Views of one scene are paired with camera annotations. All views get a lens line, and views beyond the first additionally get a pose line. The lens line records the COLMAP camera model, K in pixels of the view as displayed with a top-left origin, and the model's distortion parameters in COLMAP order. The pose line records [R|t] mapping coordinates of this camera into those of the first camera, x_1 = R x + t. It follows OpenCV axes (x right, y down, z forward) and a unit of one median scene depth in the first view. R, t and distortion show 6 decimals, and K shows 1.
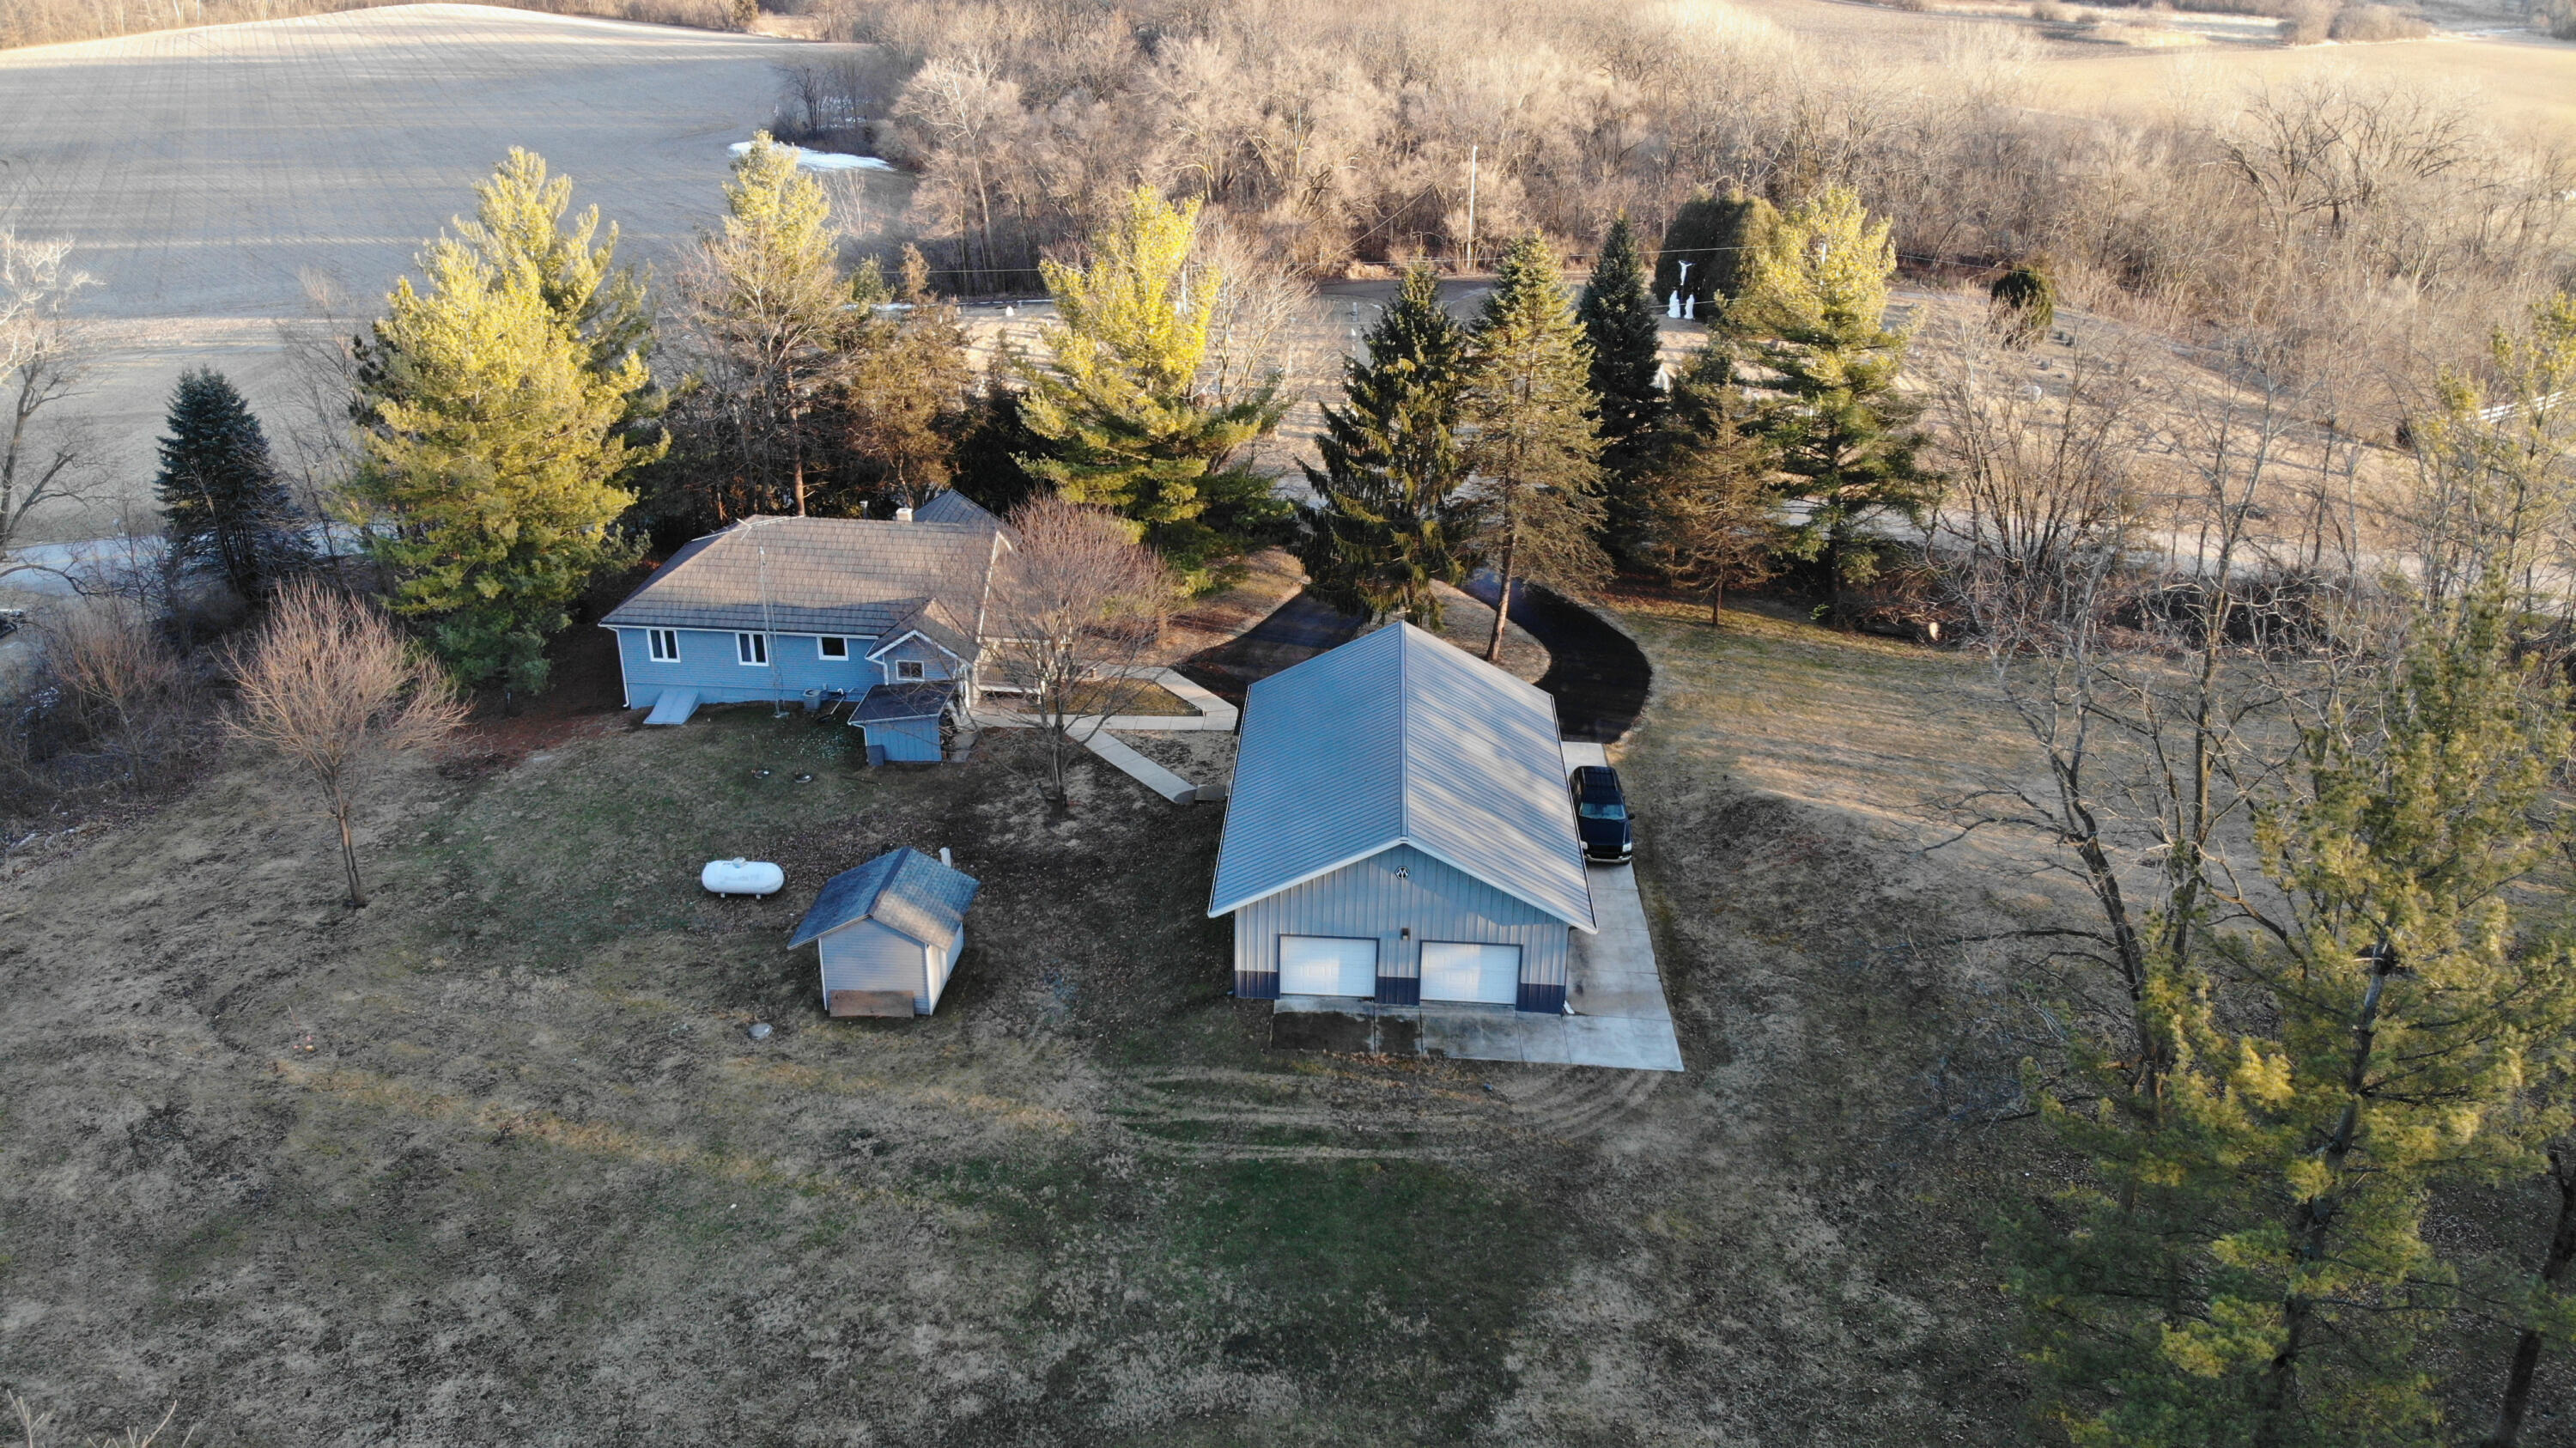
lens RADIAL K [[2002.7, 0, 1288.0], [0, 2002.7, 724.0], [0, 0, 1]] dist [0.117565, -0.335377]
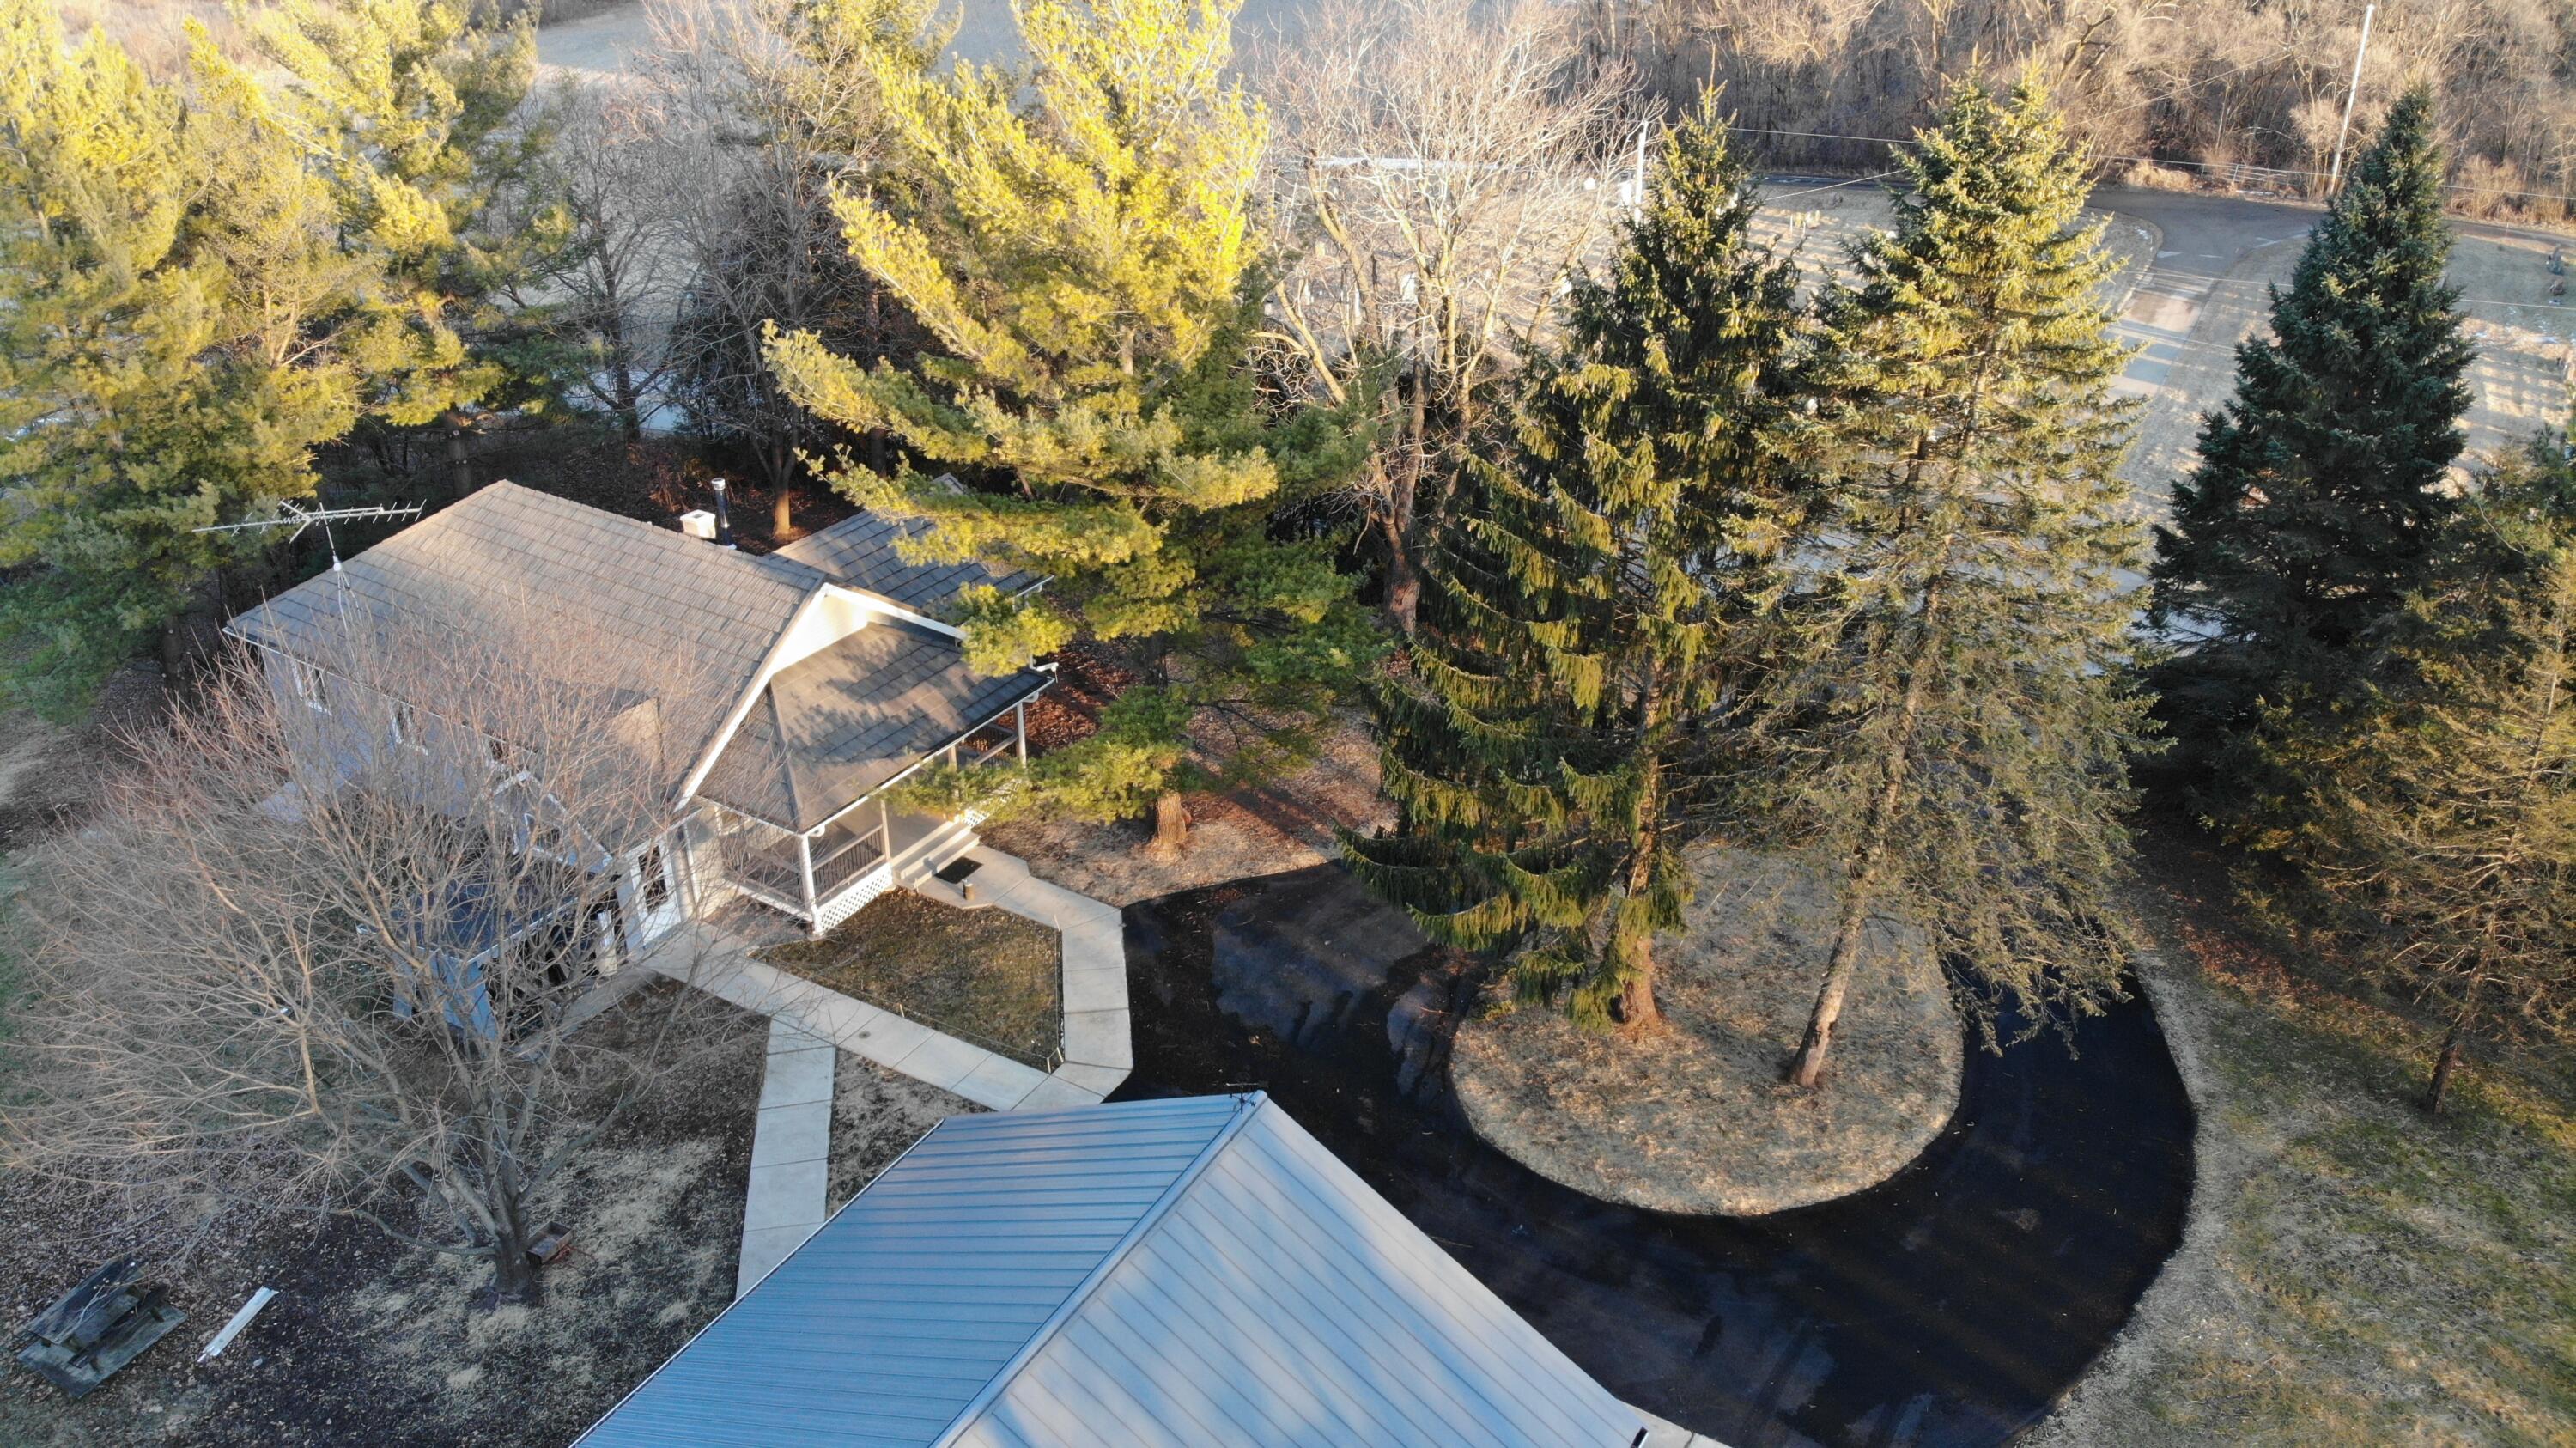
lens RADIAL K [[1990.7, 0, 1286.4], [0, 1990.7, 664.8], [0, 0, 1]] dist [0.002295, -0.133351]
pose [[0.885617, 0.206318, -0.416071, 0.177757], [-0.189117, 0.978470, 0.082657, -0.146084], [0.424167, 0.005483, 0.905568, 0.631585]]
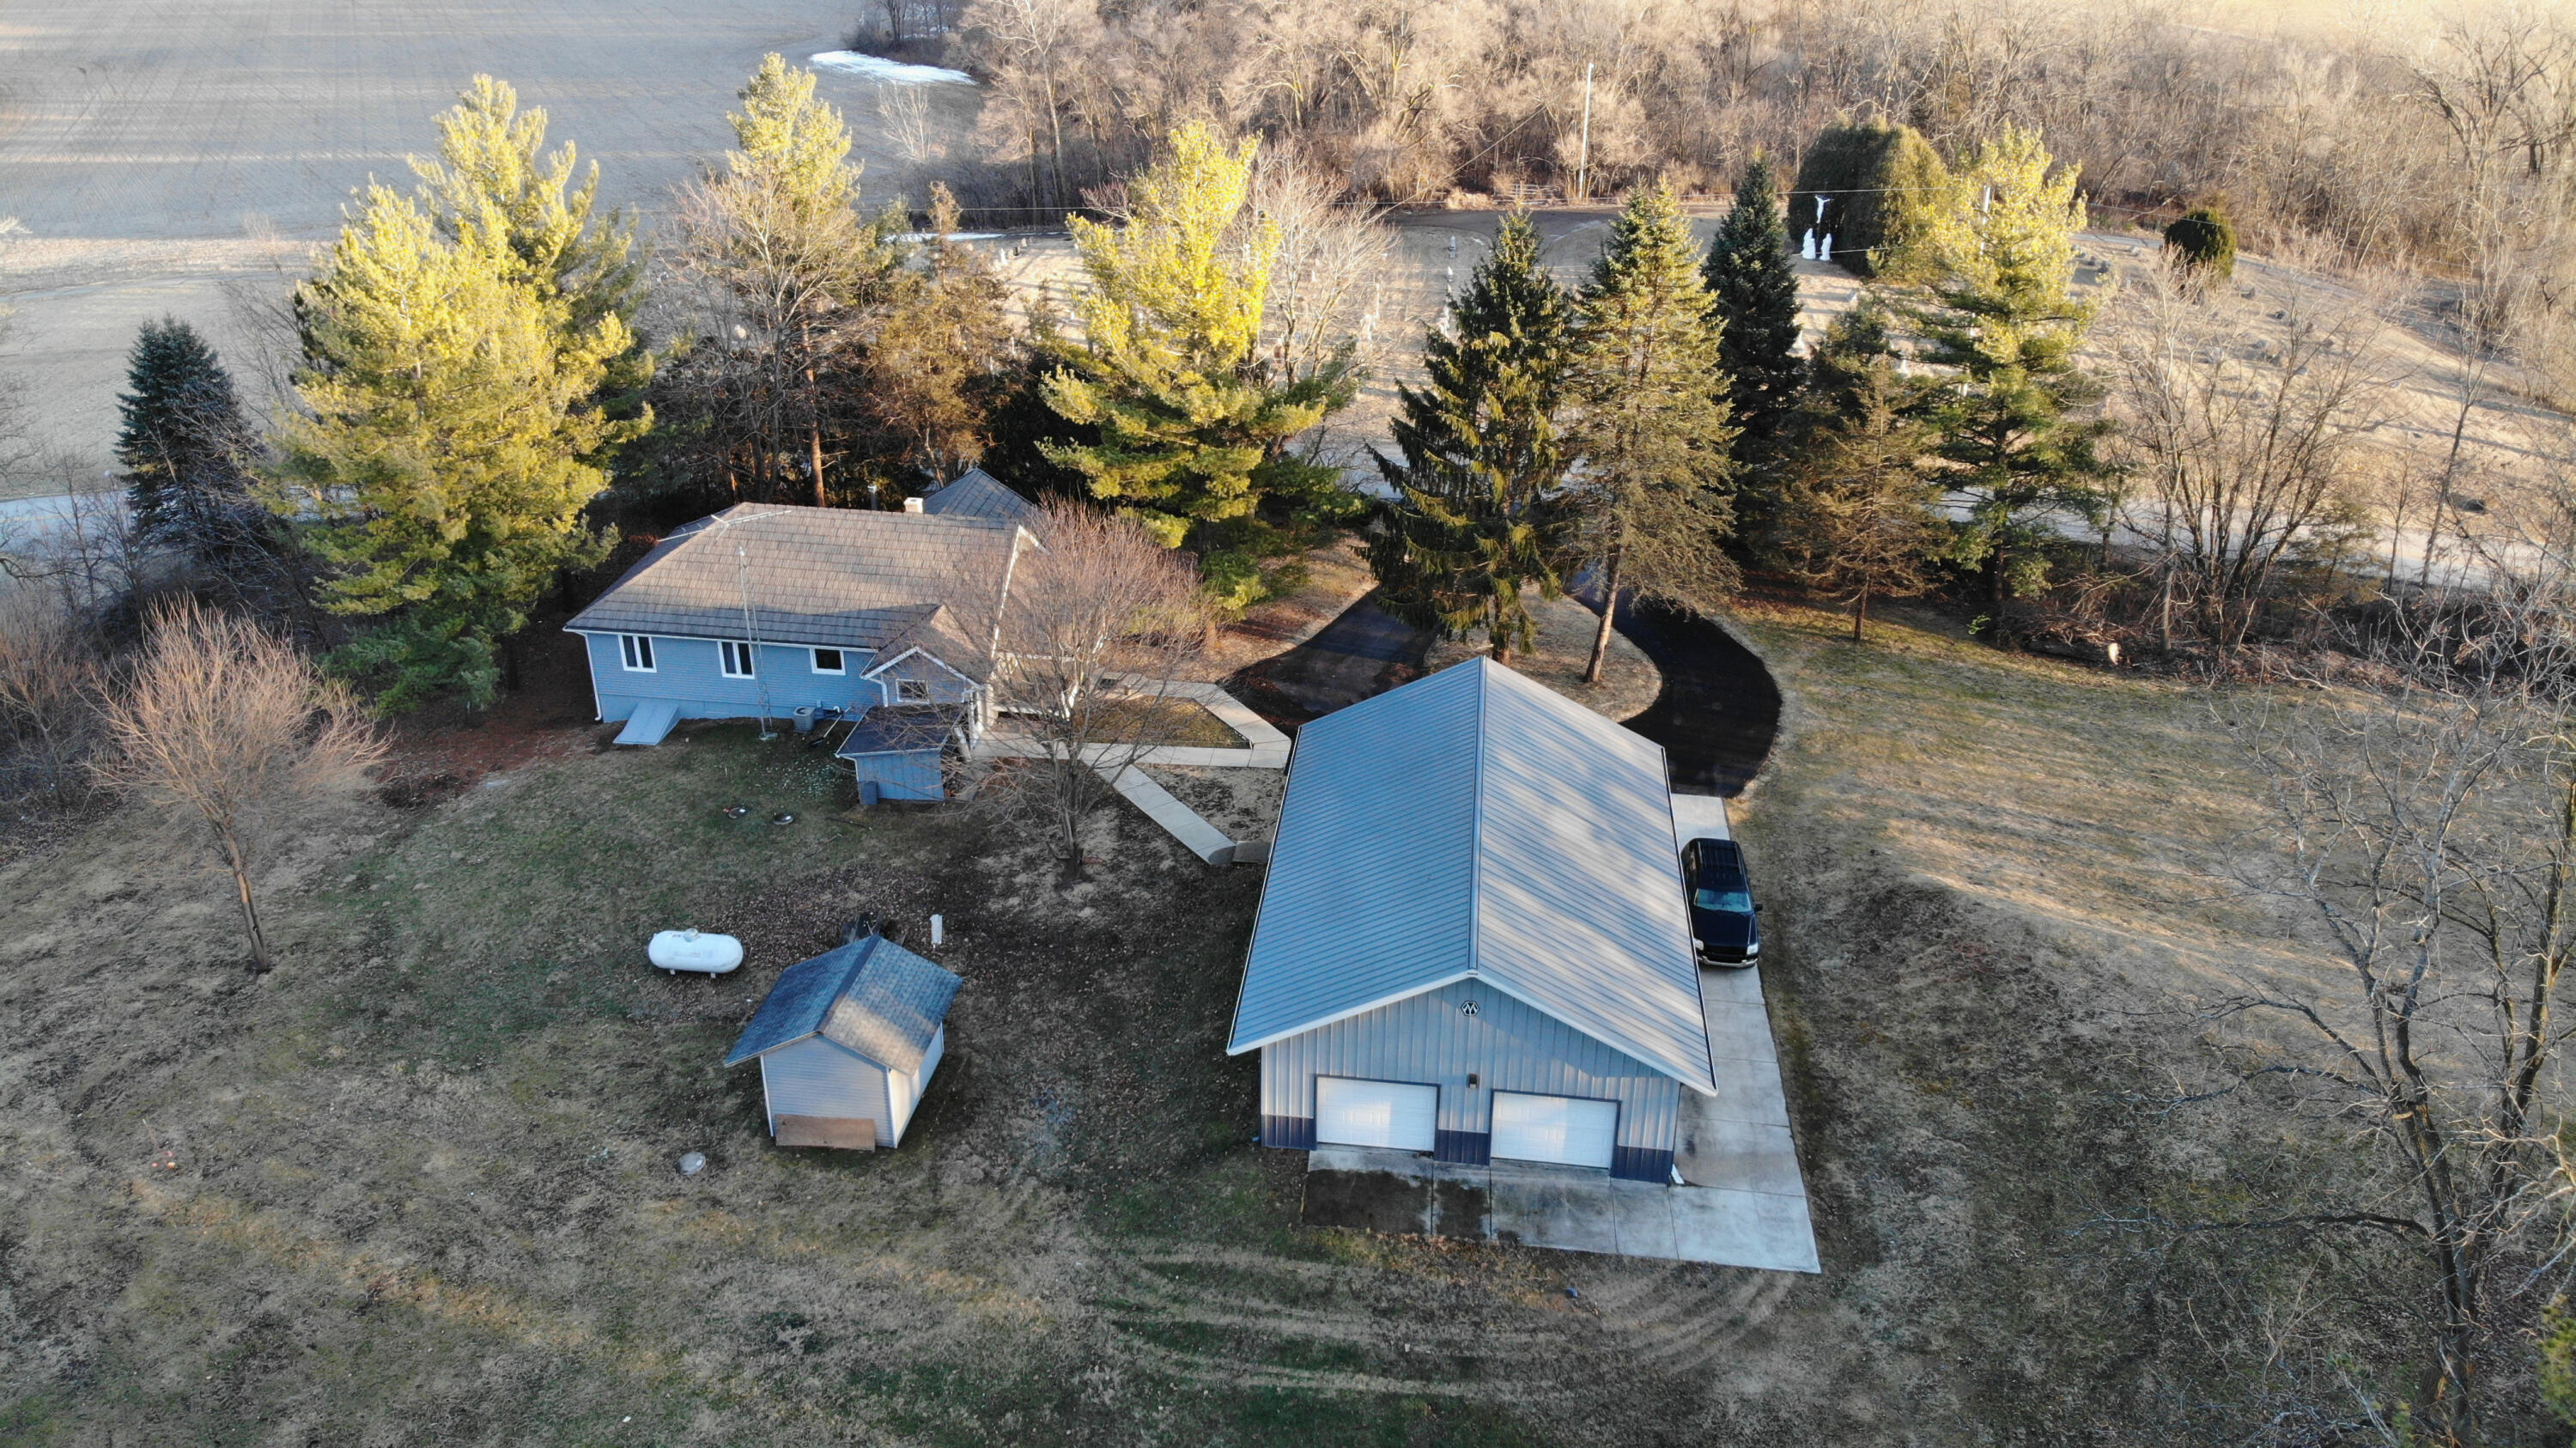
lens RADIAL K [[1989.8, 0, 1272.9], [0, 1989.8, 723.2], [0, 0, 1]] dist [0.062004, -0.207422]
pose [[0.998110, 0.022823, -0.057052, 0.015662], [-0.020188, 0.998721, 0.046355, -0.055819], [0.058037, -0.045116, 0.997294, 0.156939]]
